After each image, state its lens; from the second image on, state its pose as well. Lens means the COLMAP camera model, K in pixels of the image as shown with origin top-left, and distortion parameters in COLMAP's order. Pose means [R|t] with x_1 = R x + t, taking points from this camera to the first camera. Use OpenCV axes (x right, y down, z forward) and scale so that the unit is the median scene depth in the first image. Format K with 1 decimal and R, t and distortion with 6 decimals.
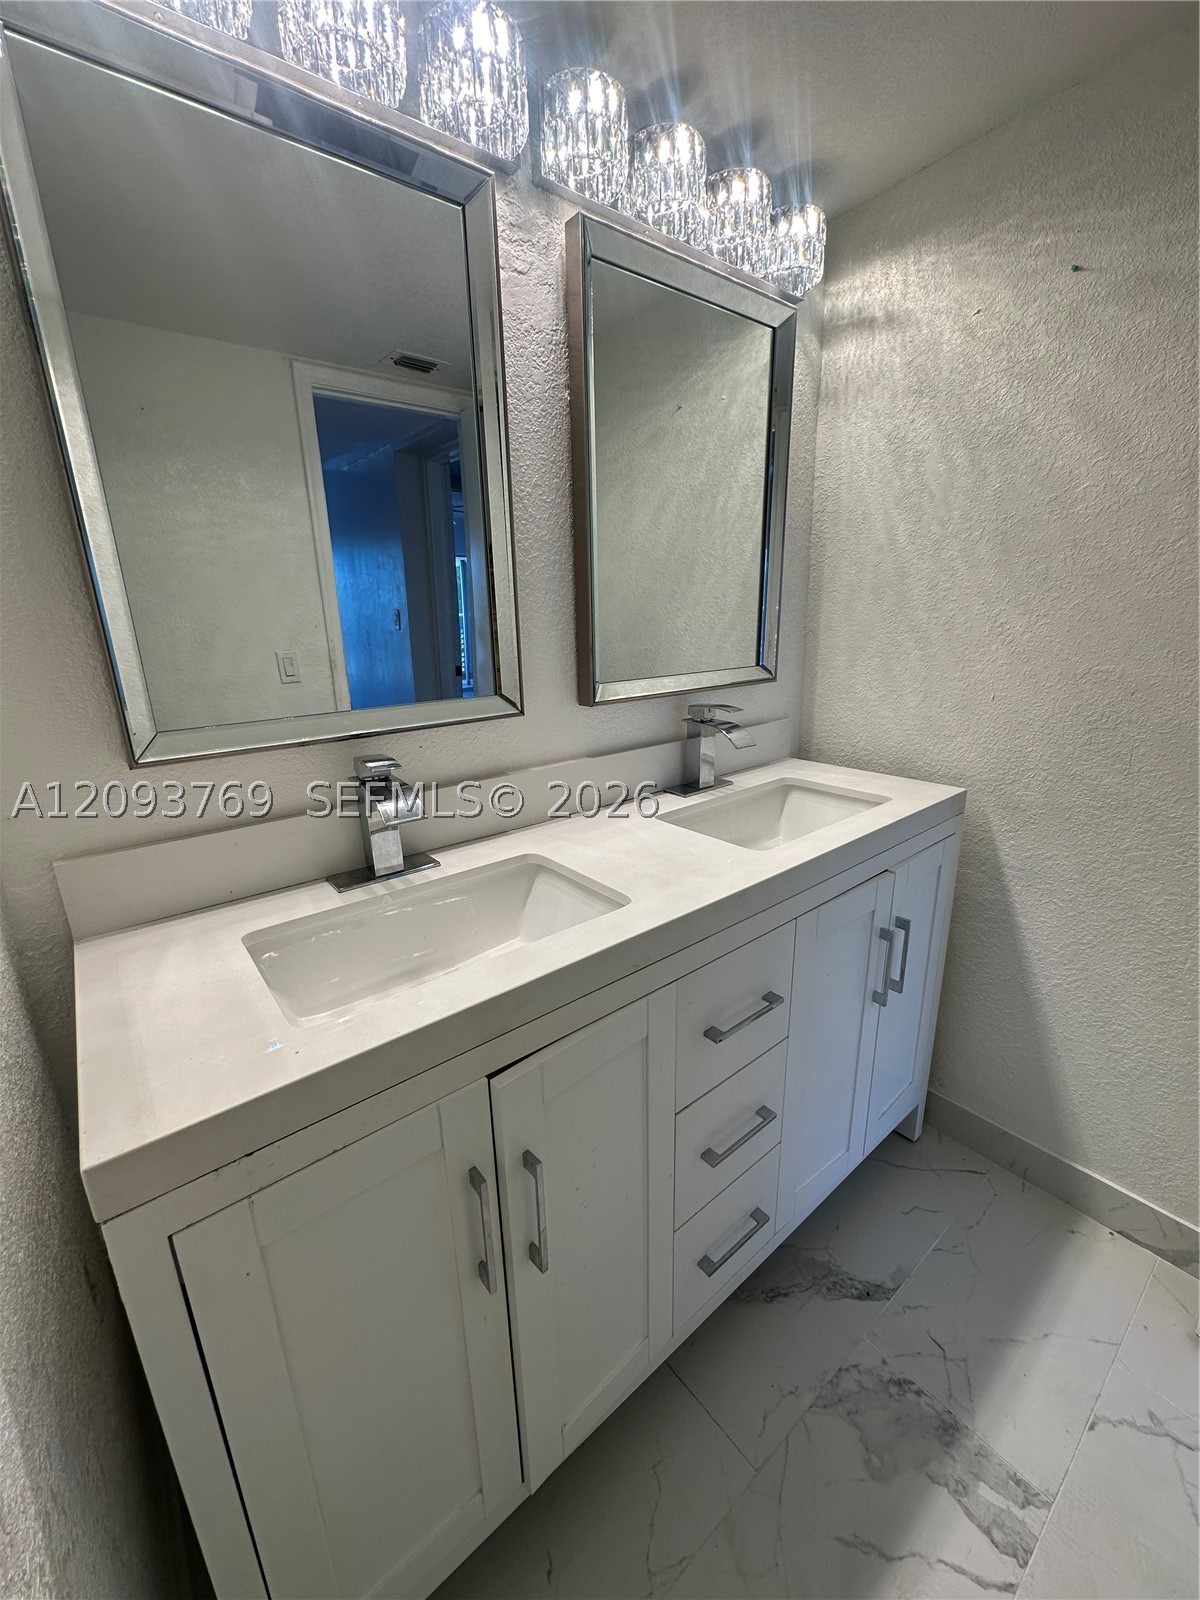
lens RADIAL K [[642.4, 0, 600.3], [0, 642.4, 795.1], [0, 0, 1]] dist [-0.007682, 0.001580]
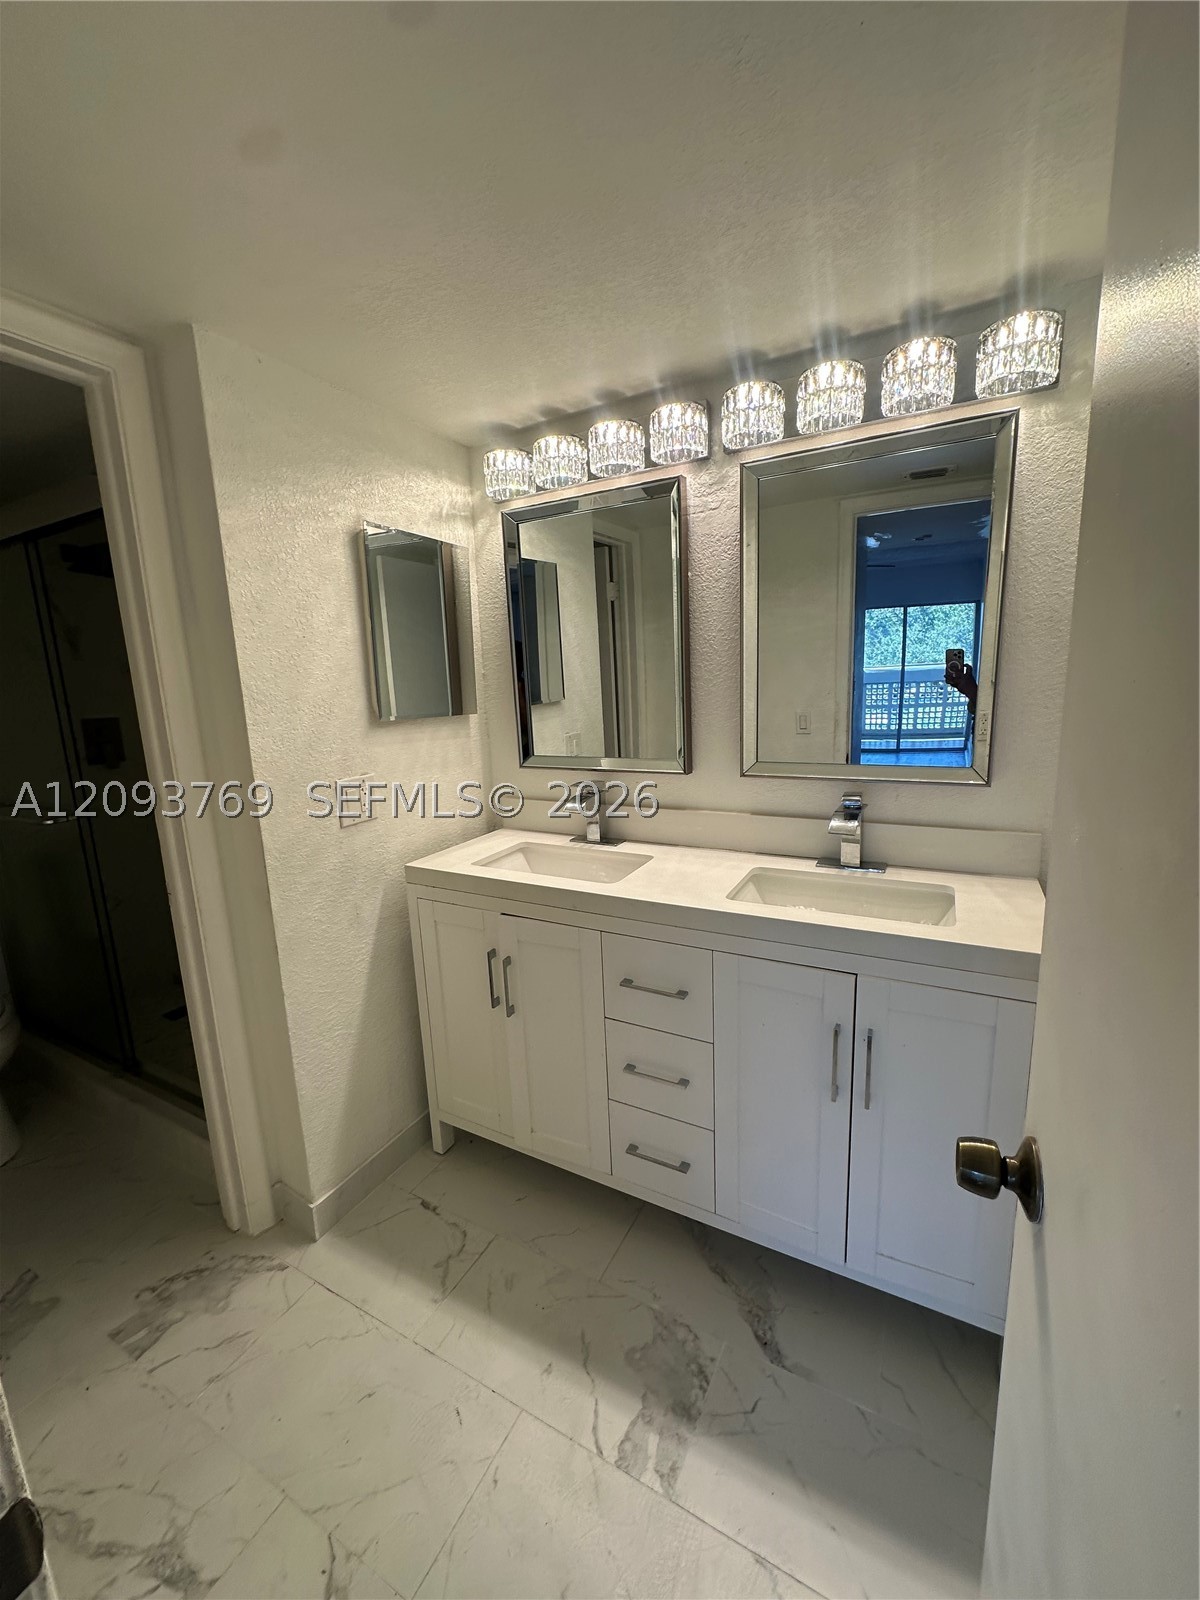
lens RADIAL K [[642.4, 0, 596.9], [0, 642.4, 791.2], [0, 0, 1]] dist [-0.007682, 0.001580]
pose [[0.381971, 0.173913, -0.907663, 1.319040], [-0.219328, 0.971134, 0.093775, -0.196435], [0.897771, 0.163257, 0.409089, 0.171504]]
